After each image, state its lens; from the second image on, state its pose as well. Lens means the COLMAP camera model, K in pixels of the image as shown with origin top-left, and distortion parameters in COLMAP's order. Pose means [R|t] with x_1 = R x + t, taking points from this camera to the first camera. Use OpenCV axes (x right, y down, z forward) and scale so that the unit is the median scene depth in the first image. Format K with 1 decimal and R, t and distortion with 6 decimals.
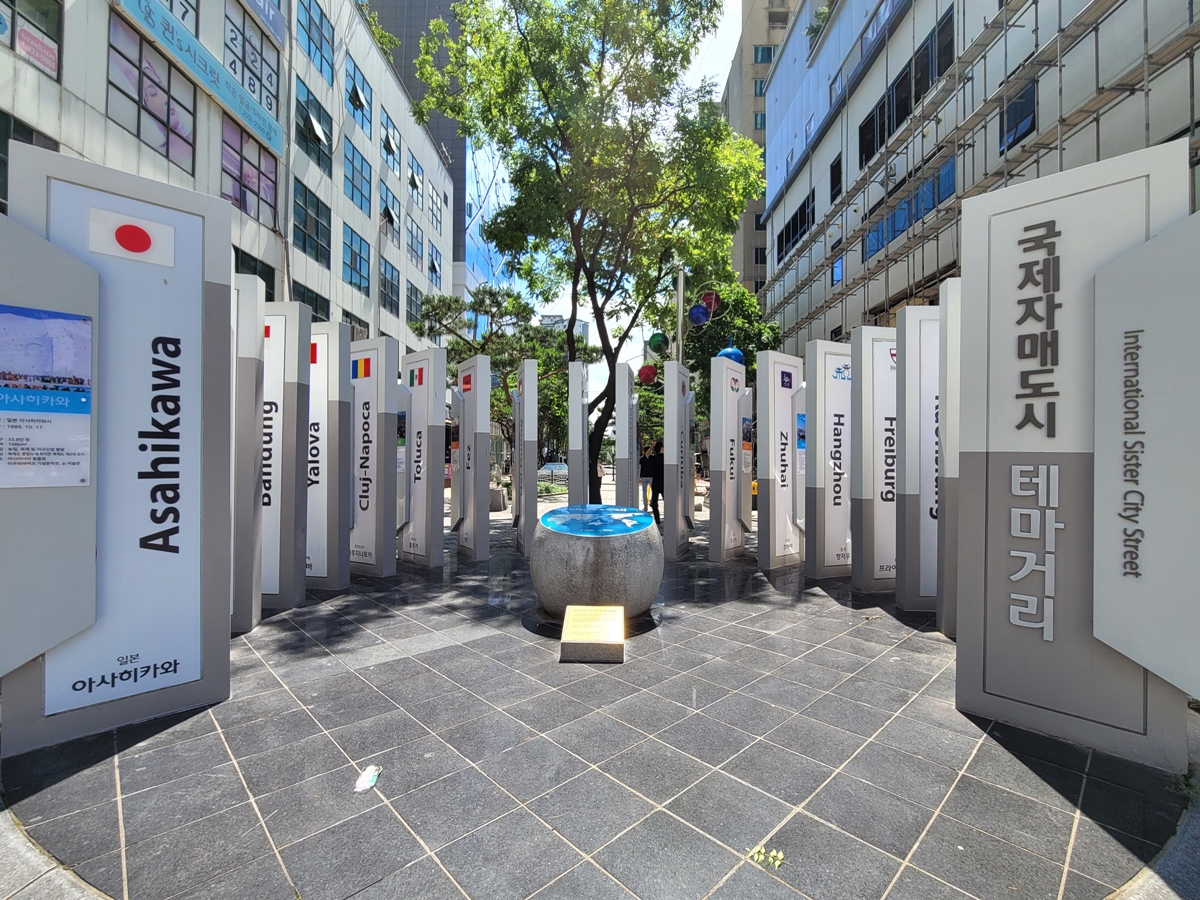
lens RADIAL K [[536.3, 0, 600.0], [0, 536.3, 450.0], [0, 0, 1]] dist [-0.000620, -0.000796]
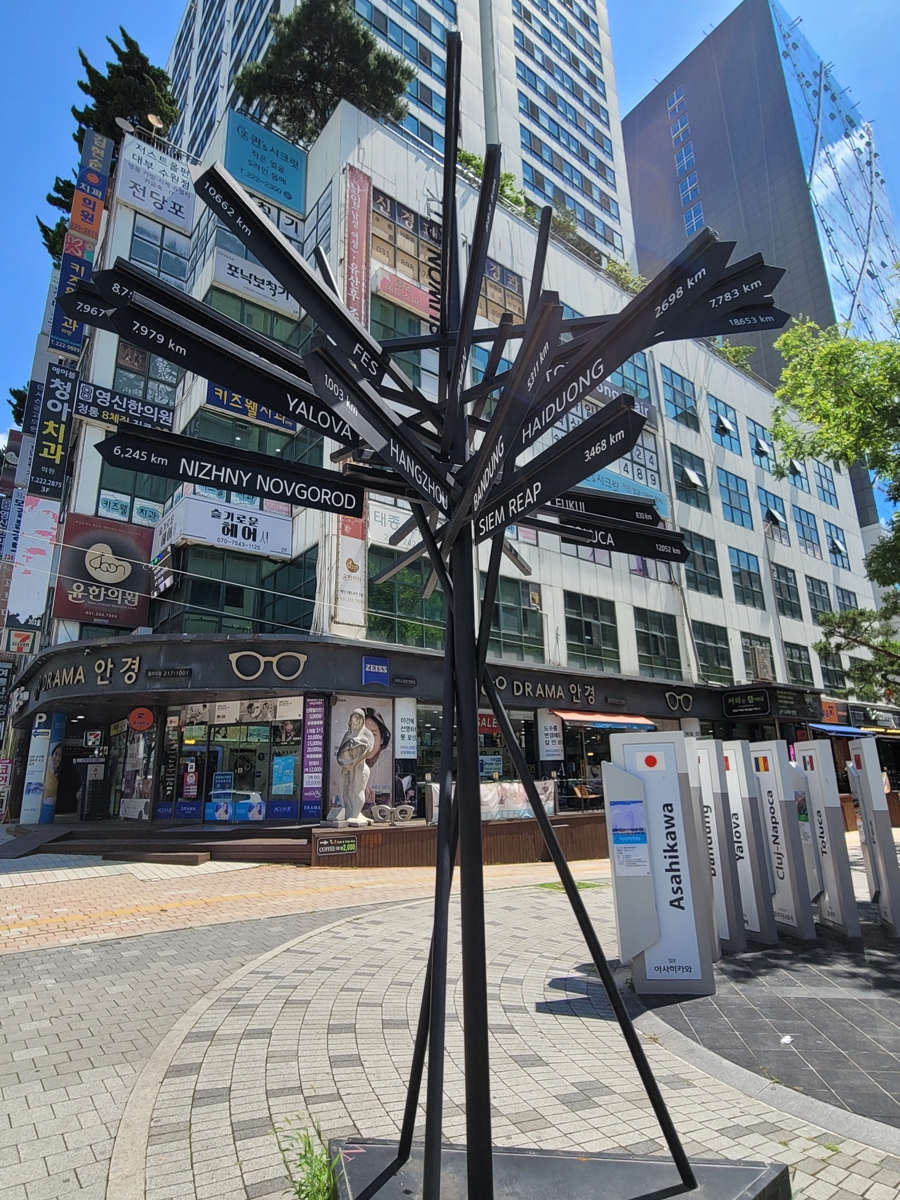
lens RADIAL K [[650.8, 0, 450.0], [0, 650.8, 600.0], [0, 0, 1]] dist [-0.002375, -0.000658]
pose [[0.629314, -0.221473, -0.744925, 0.366437], [0.038674, 0.966270, -0.254609, -0.168136], [0.776188, 0.131420, 0.616653, -0.659456]]
